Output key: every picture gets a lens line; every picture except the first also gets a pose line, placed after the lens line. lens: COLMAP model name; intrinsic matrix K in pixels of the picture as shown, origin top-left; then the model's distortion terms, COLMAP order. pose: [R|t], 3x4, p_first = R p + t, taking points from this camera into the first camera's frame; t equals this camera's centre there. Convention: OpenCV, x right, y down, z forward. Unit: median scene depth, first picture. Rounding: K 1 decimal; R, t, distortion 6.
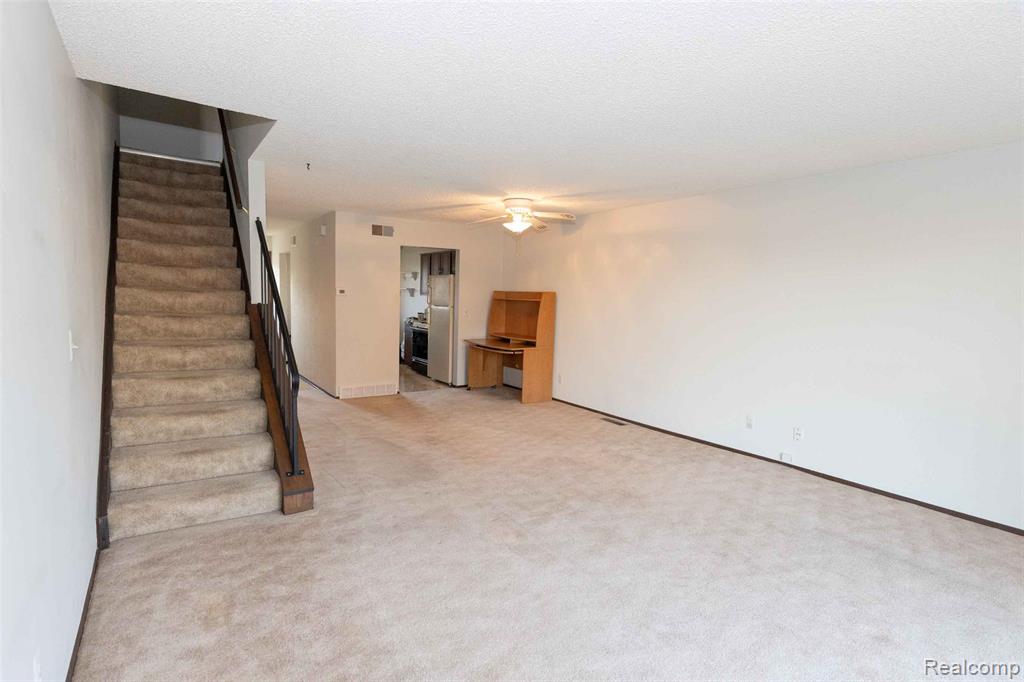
lens RADIAL K [[500.7, 0, 491.5], [0, 500.7, 339.6], [0, 0, 1]] dist [0.000776, -0.000345]
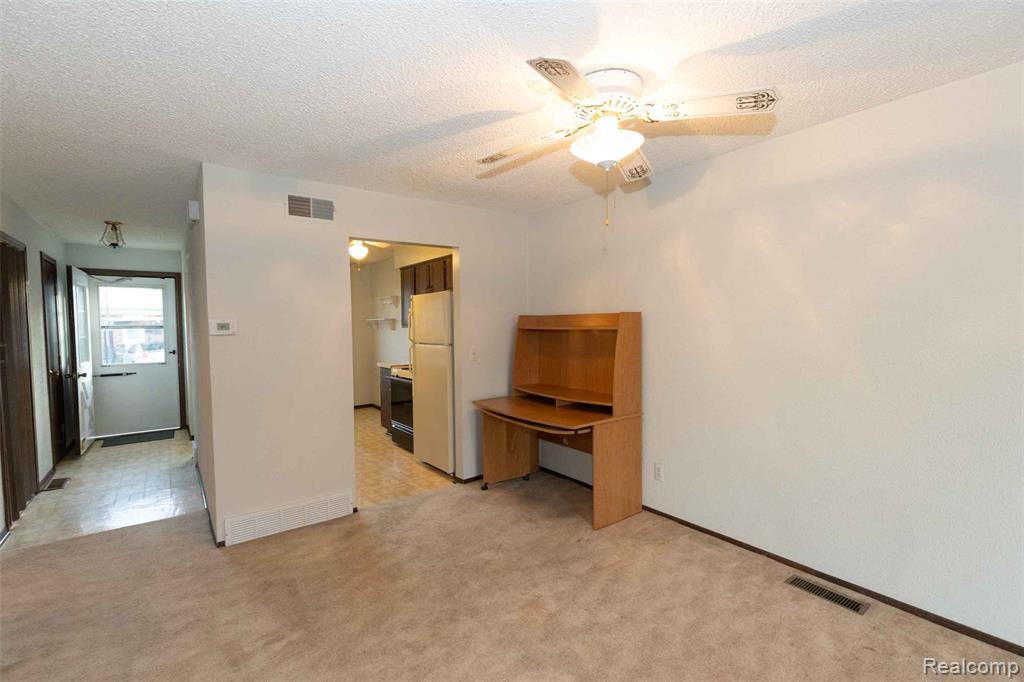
lens RADIAL K [[460.4, 0, 512.7], [0, 460.4, 345.6], [0, 0, 1]] dist [0.007462, -0.001391]
pose [[0.997150, -0.042503, 0.062332, -0.044156], [0.045056, 0.998178, -0.040131, -0.045498], [-0.060513, 0.042825, 0.997248, 0.519552]]
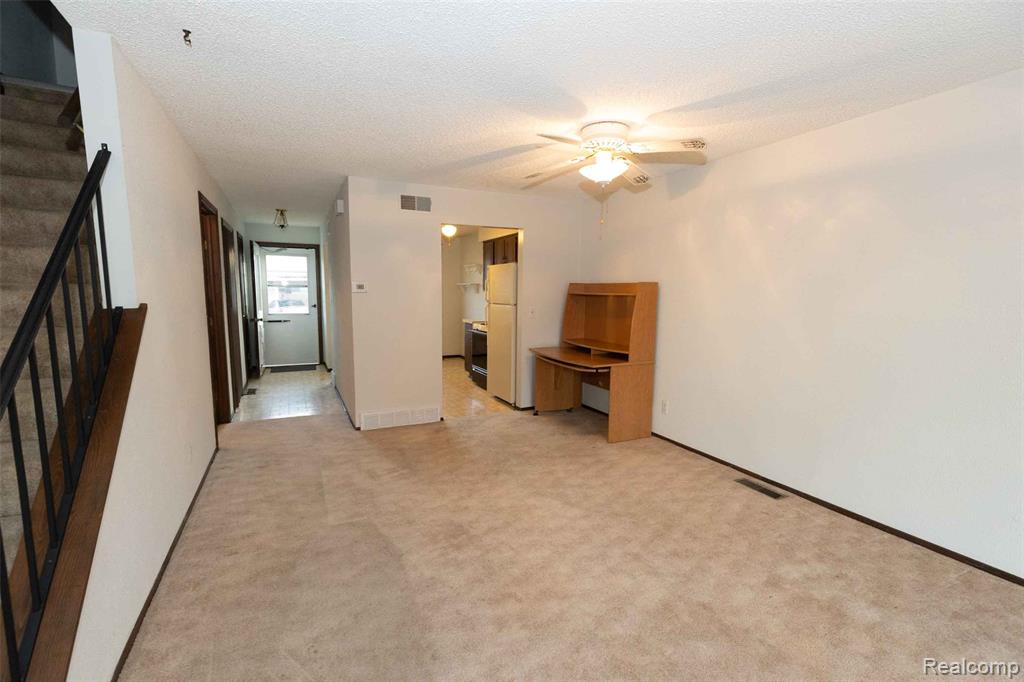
lens RADIAL K [[460.4, 0, 512.7], [0, 460.4, 345.6], [0, 0, 1]] dist [0.007462, -0.001391]
pose [[0.991123, -0.001395, -0.132943, 0.013989], [0.005157, 0.999596, 0.027958, -0.026572], [0.132850, -0.028395, 0.990729, 0.345179]]
